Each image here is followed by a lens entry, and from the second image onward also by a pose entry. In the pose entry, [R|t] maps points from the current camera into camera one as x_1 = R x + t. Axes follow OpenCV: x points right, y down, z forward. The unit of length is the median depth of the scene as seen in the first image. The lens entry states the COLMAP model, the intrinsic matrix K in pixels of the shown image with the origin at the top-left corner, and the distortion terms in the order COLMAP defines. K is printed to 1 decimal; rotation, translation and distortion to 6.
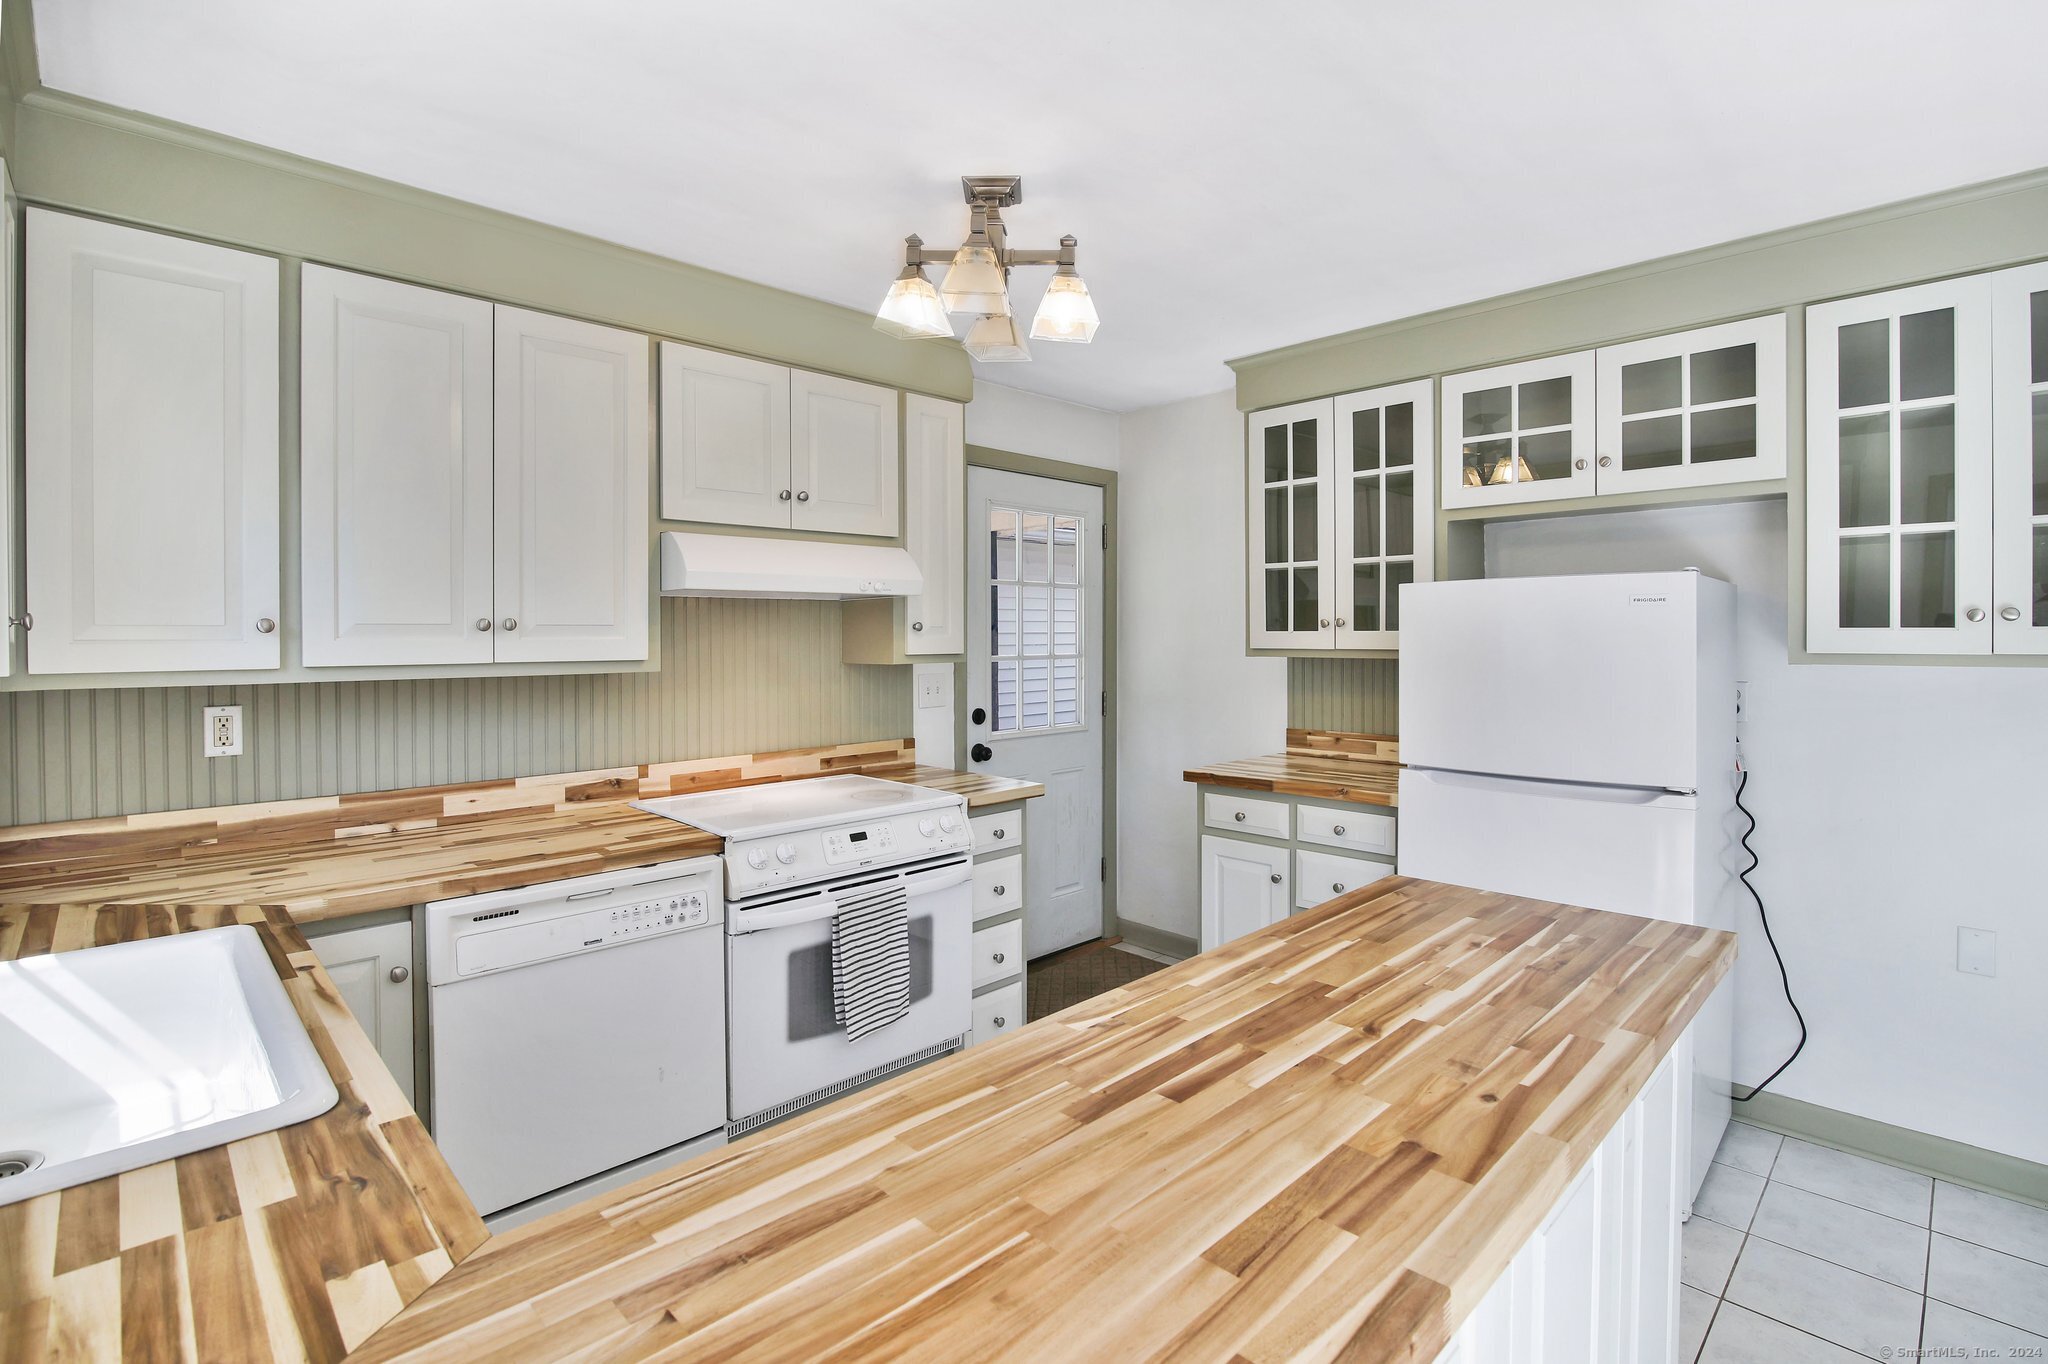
lens RADIAL K [[961.5, 0, 1027.5], [0, 961.5, 660.6], [0, 0, 1]] dist [-0.018057, 0.000238]
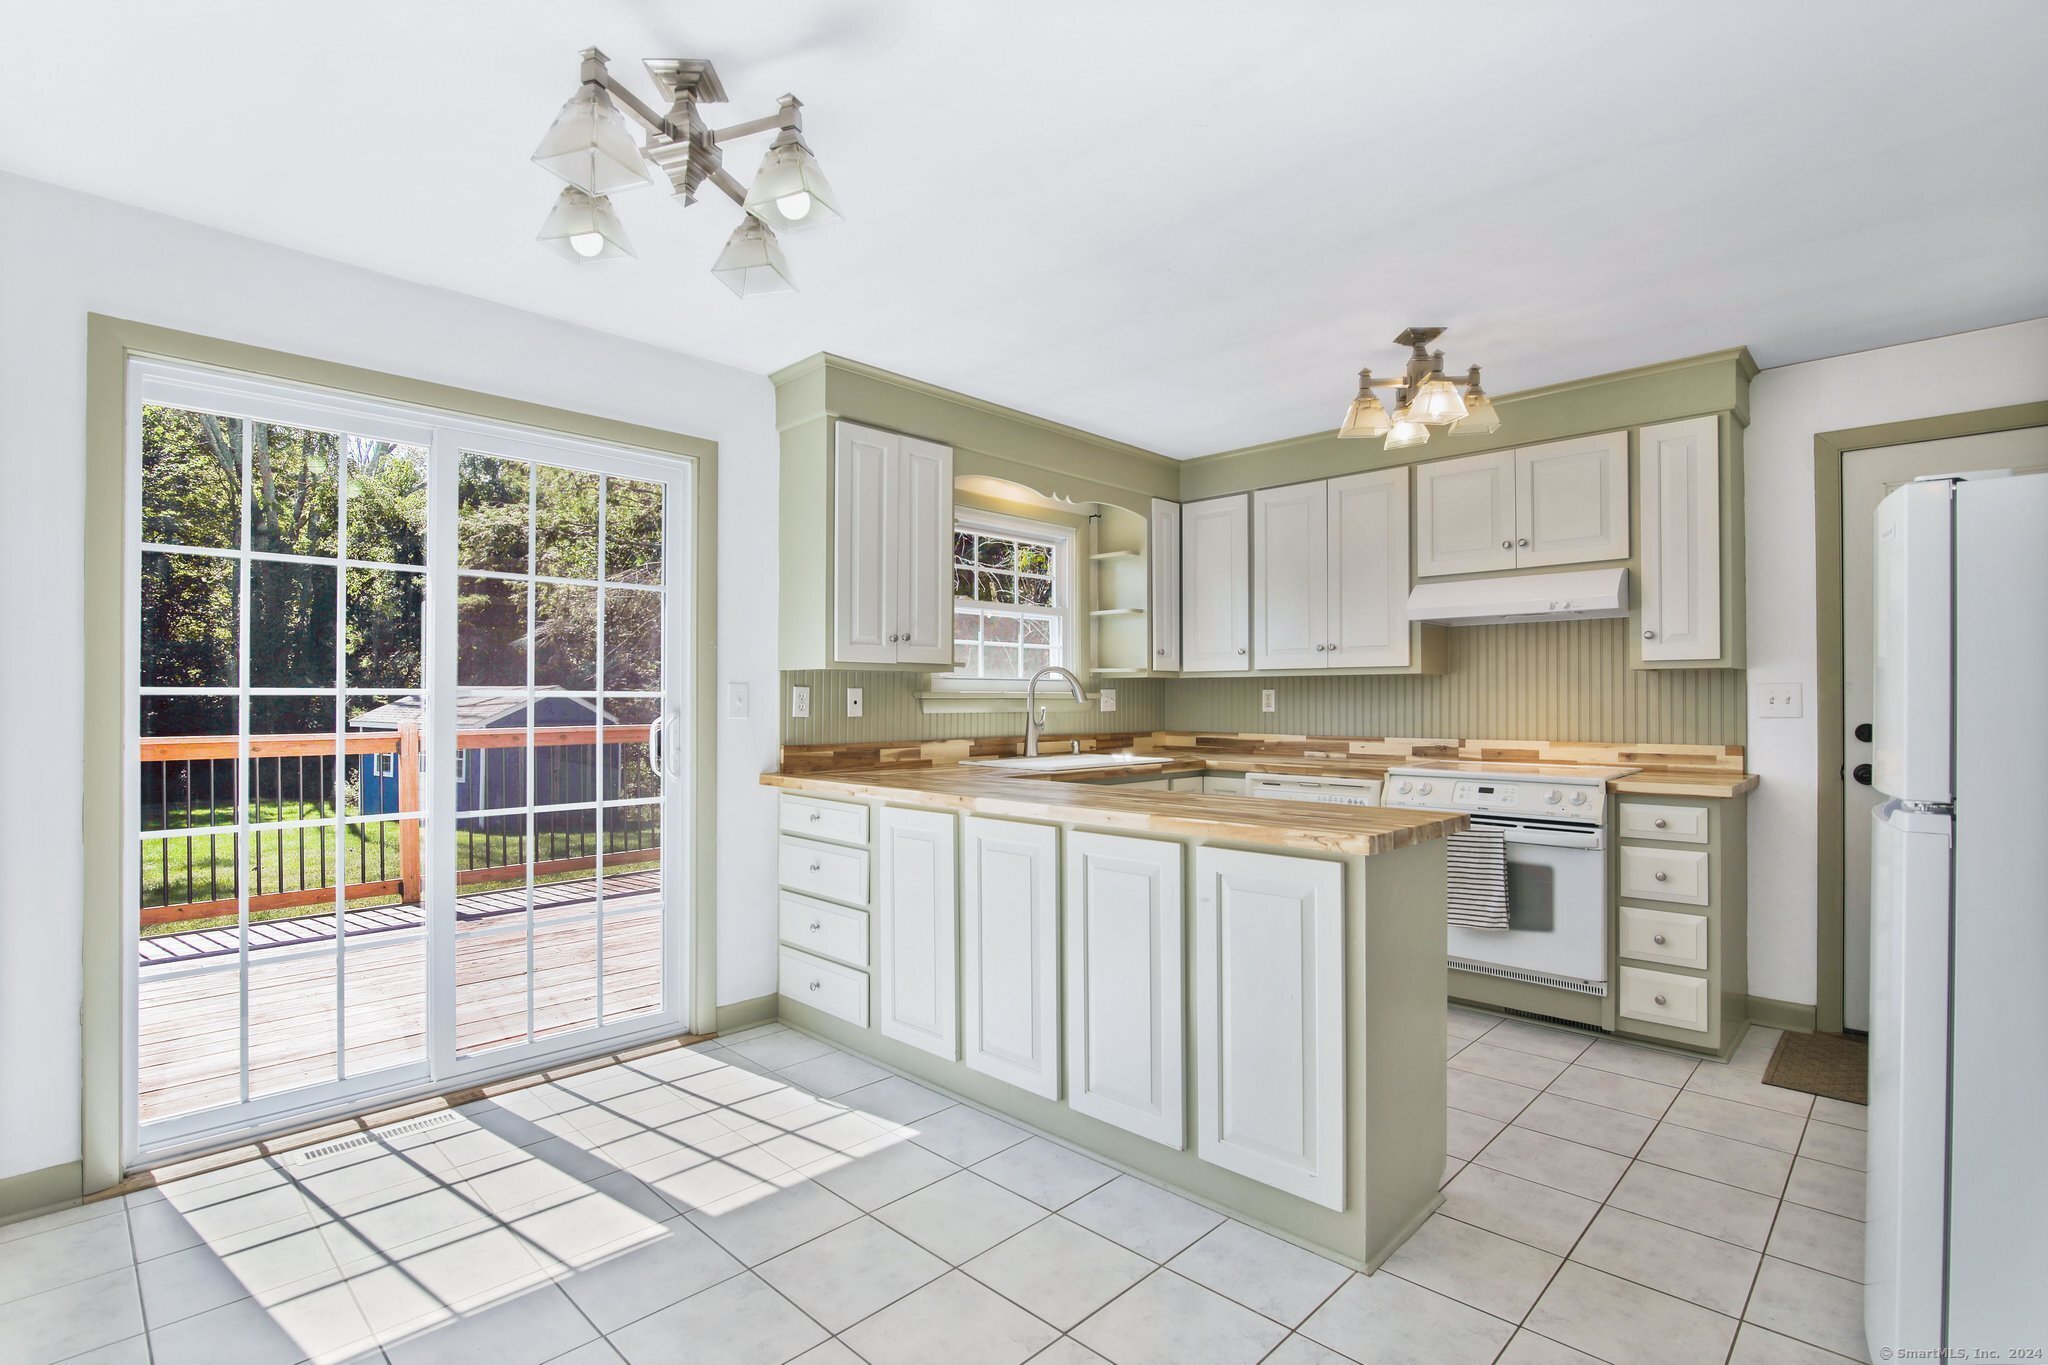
lens RADIAL K [[960.6, 0, 1022.3], [0, 960.6, 695.2], [0, 0, 1]] dist [-0.013253, 0.000154]
pose [[0.039648, 0.001537, -0.999213, 1.174070], [-0.025964, 0.999663, 0.000507, 0.064285], [0.998876, 0.025923, 0.039675, 0.281538]]
